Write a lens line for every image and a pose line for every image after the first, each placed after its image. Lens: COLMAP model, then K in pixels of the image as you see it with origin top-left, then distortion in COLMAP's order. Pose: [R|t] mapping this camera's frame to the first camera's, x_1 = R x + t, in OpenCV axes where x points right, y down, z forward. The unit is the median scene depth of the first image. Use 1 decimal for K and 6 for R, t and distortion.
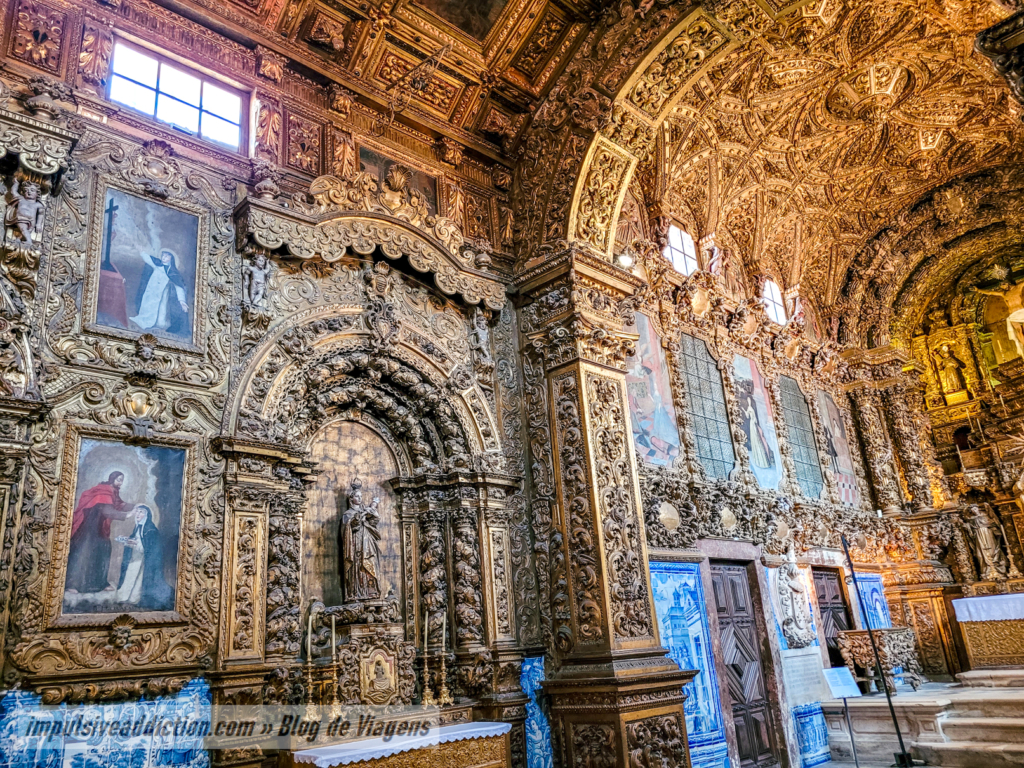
lens RADIAL K [[772.1, 0, 510.2], [0, 772.1, 386.1], [0, 0, 1]] dist [0.062113, -0.049078]
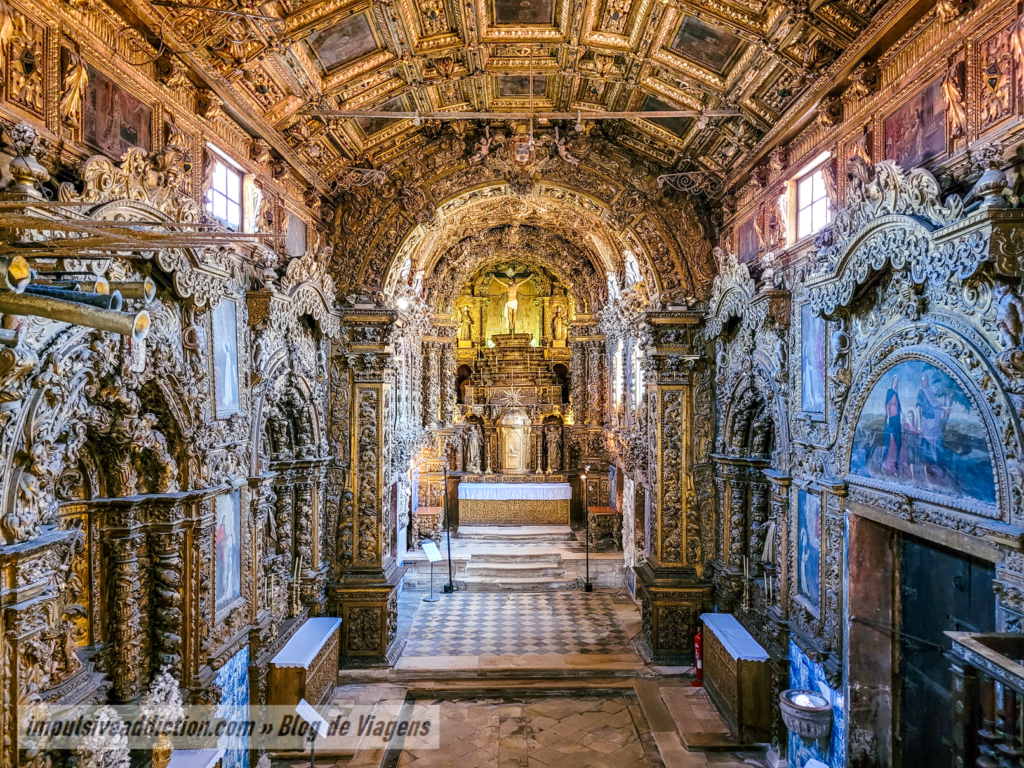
lens RADIAL K [[772.1, 0, 518.3], [0, 772.1, 382.1], [0, 0, 1]] dist [0.062113, -0.049078]
pose [[0.689572, 0.083235, 0.719418, -0.561198], [-0.282579, 0.945559, 0.161456, -0.243289], [-0.666814, -0.314628, 0.675551, -0.131476]]
